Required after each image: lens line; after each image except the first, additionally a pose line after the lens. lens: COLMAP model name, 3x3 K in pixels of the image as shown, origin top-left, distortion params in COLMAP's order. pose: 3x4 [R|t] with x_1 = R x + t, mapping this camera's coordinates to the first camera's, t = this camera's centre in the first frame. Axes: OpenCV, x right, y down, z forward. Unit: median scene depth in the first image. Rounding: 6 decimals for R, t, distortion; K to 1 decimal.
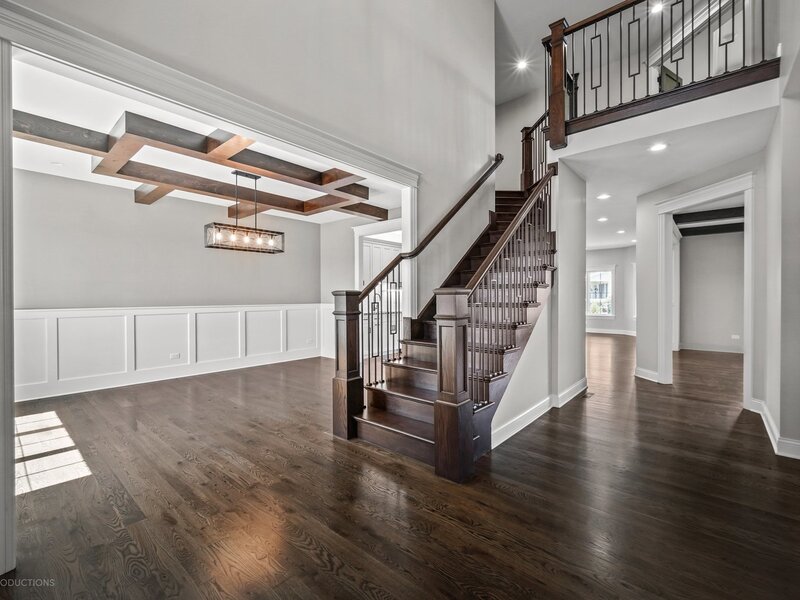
lens RADIAL K [[362.1, 0, 397.2], [0, 362.1, 299.1], [0, 0, 1]] dist [-0.002858, 0.000246]
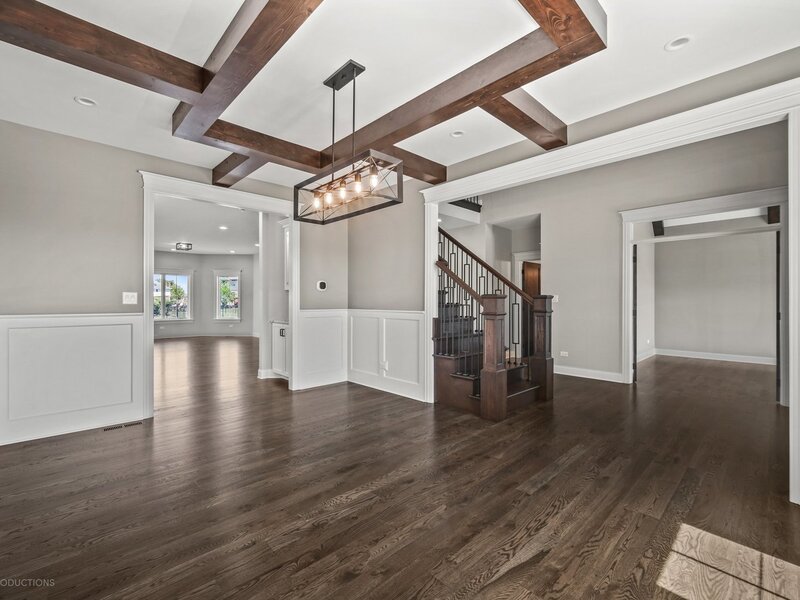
lens RADIAL K [[362.1, 0, 397.4], [0, 362.1, 301.6], [0, 0, 1]] dist [-0.002858, 0.000246]
pose [[0.090737, 0.005935, 0.995857, -1.263082], [0.003993, 0.999972, -0.006323, 0.007244], [-0.995867, 0.004550, 0.090711, 1.161386]]
